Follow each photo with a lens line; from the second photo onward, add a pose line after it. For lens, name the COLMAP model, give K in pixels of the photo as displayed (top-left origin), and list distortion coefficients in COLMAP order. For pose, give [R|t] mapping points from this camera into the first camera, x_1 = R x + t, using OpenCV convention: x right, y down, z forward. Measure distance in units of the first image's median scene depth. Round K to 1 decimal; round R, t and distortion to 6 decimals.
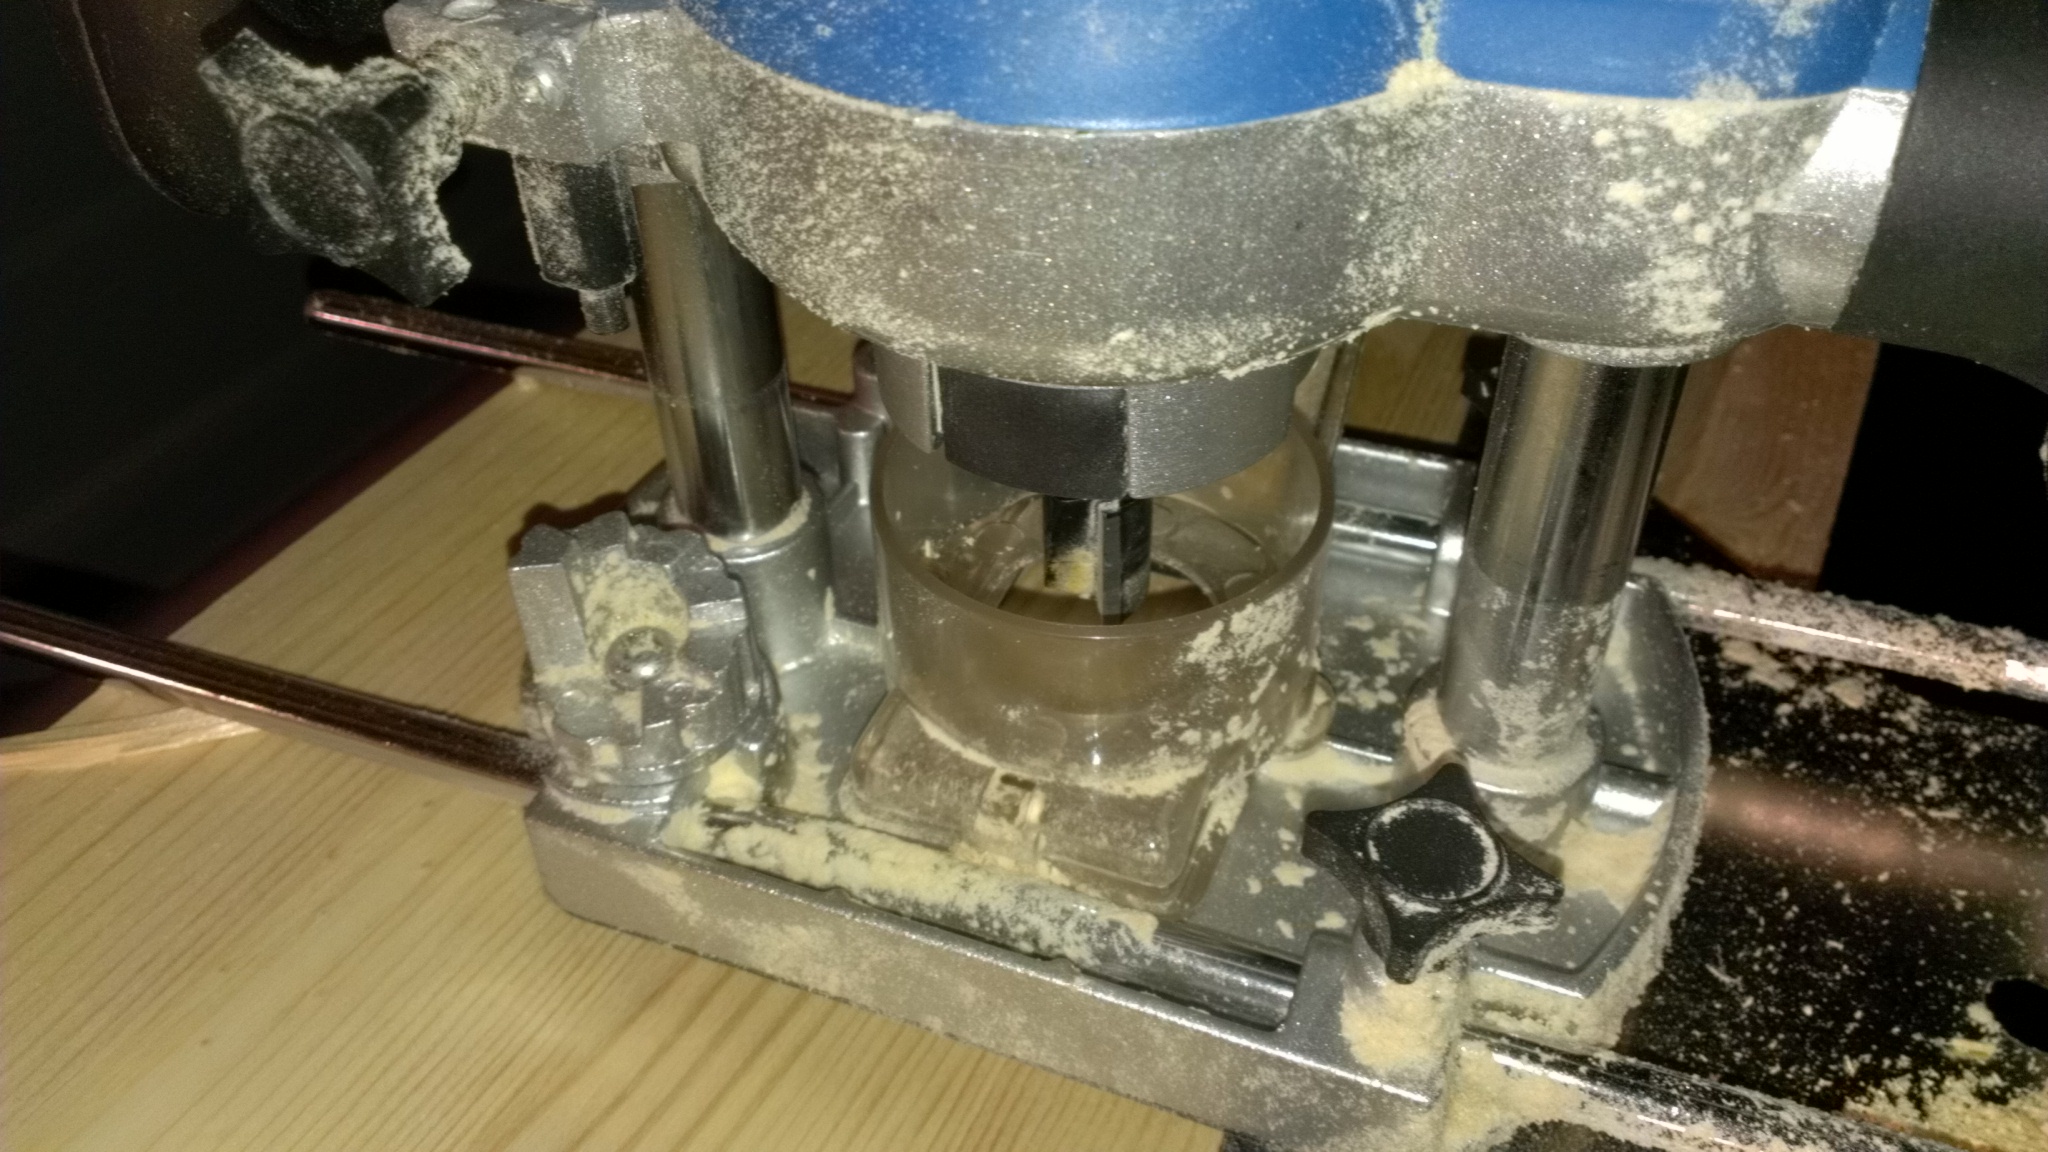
lens RADIAL K [[1680.3, 0, 997.6], [0, 1680.3, 575.2], [0, 0, 1]] dist [0.163856, -0.305791]
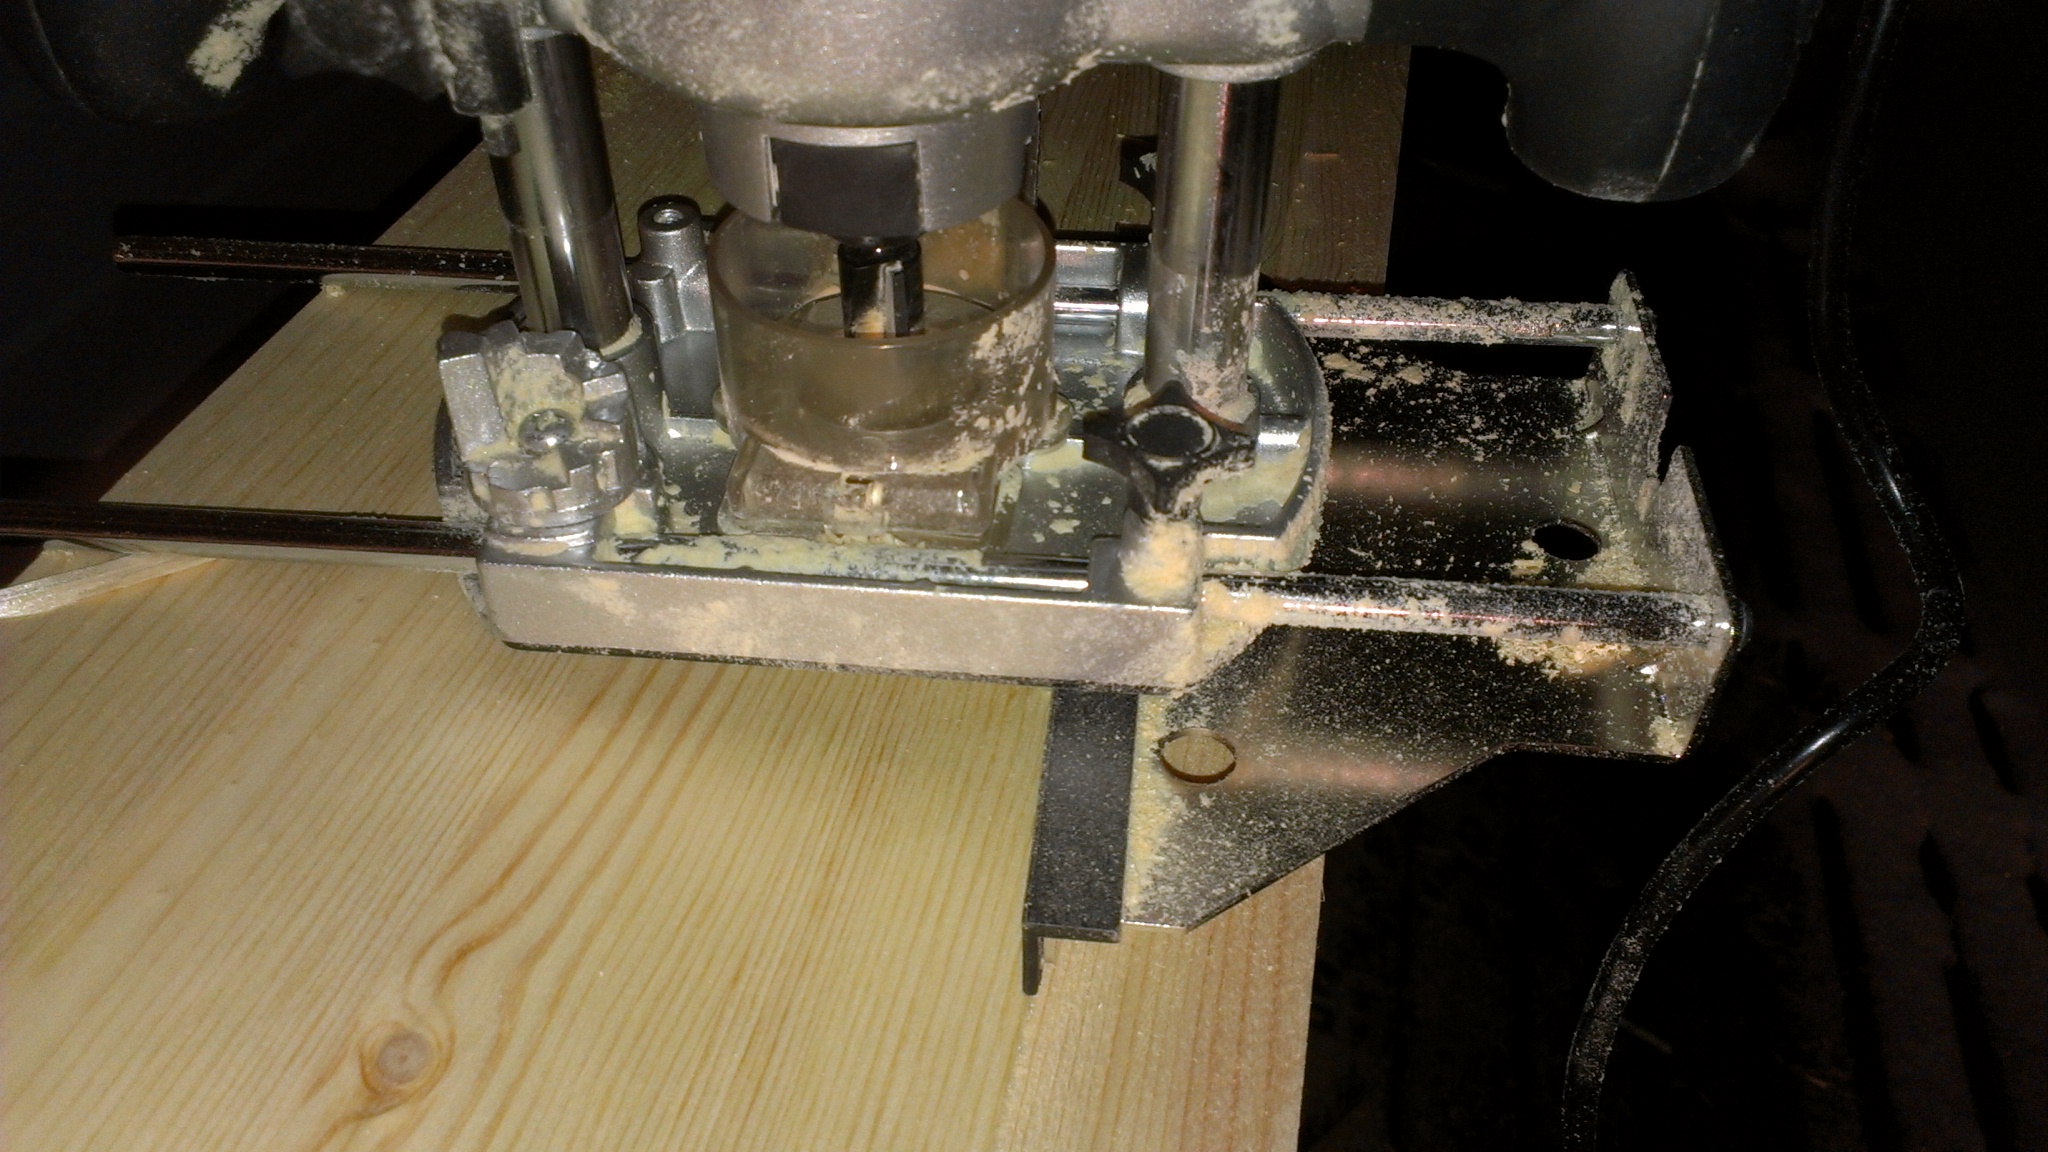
lens RADIAL K [[1680.3, 0, 997.6], [0, 1680.3, 575.2], [0, 0, 1]] dist [0.163856, -0.305791]
pose [[0.963719, -0.151080, 0.220046, -0.187793], [0.155478, 0.987836, -0.002701, 0.218048], [-0.216961, 0.036815, 0.975486, -0.318781]]
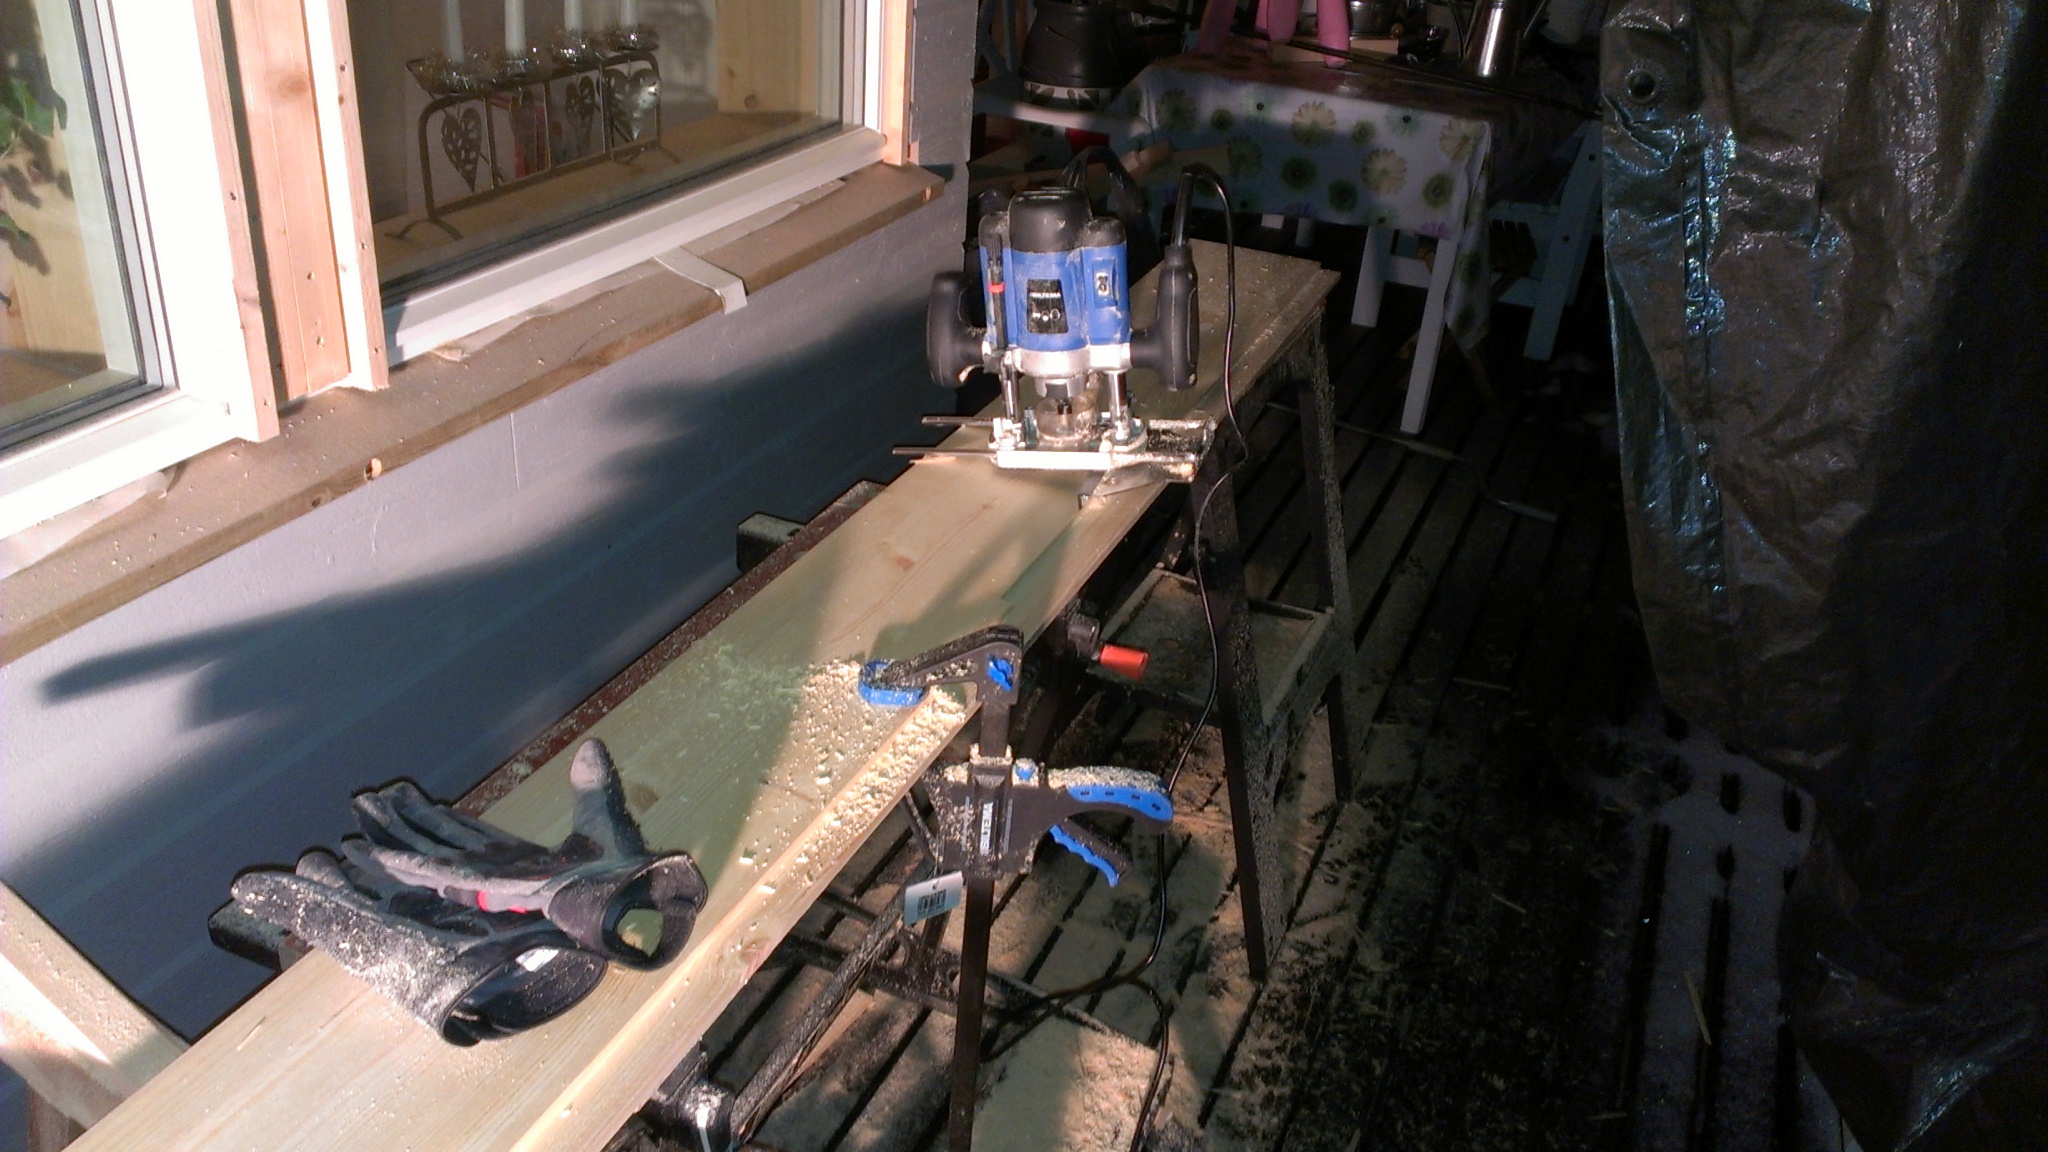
lens RADIAL K [[1680.3, 0, 997.6], [0, 1680.3, 575.2], [0, 0, 1]] dist [0.163856, -0.305791]
pose [[0.996069, -0.079980, 0.038074, -0.612768], [0.087638, 0.952310, -0.292276, 2.946833], [-0.012883, 0.294464, 0.955576, -6.213585]]
